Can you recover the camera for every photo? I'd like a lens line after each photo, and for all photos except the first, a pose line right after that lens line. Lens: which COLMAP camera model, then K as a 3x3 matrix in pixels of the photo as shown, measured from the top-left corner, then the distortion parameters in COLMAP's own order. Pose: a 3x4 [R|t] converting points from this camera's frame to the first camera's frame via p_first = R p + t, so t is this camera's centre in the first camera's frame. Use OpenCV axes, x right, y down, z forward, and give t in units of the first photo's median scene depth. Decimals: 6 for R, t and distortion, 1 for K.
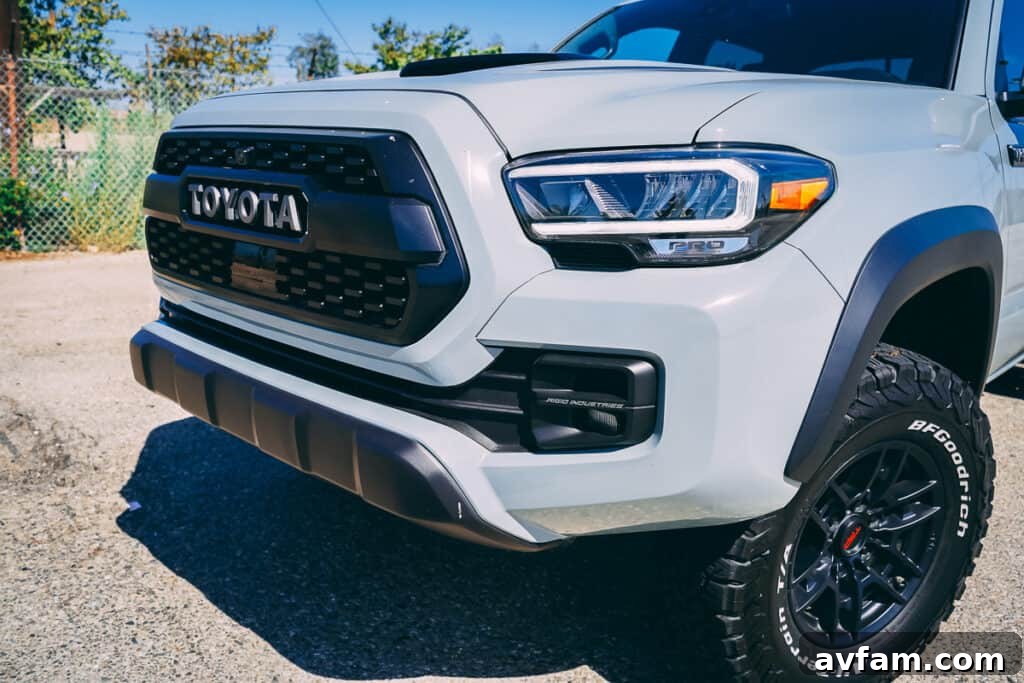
lens RADIAL K [[826.9, 0, 505.7], [0, 826.9, 346.9], [0, 0, 1]] dist [-0.009083, 0.007793]
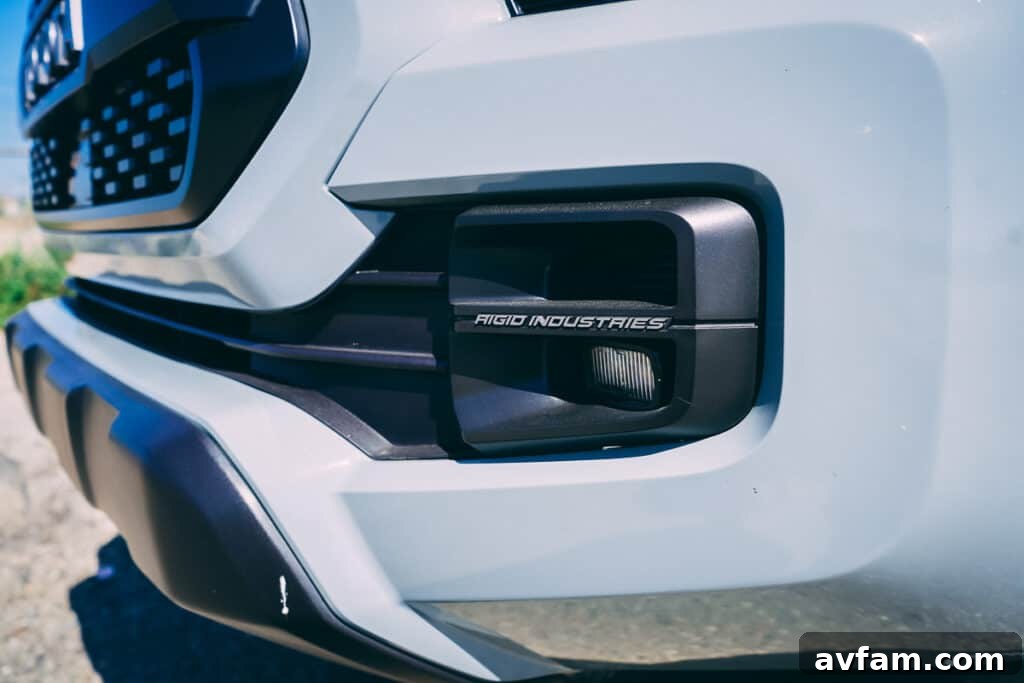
lens RADIAL K [[826.9, 0, 514.4], [0, 826.9, 348.0], [0, 0, 1]] dist [-0.009083, 0.007793]
pose [[0.984915, -0.003832, -0.172997, 0.084292], [-0.013475, 0.995021, -0.098754, 0.072203], [0.172514, 0.099596, 0.979959, 0.382994]]
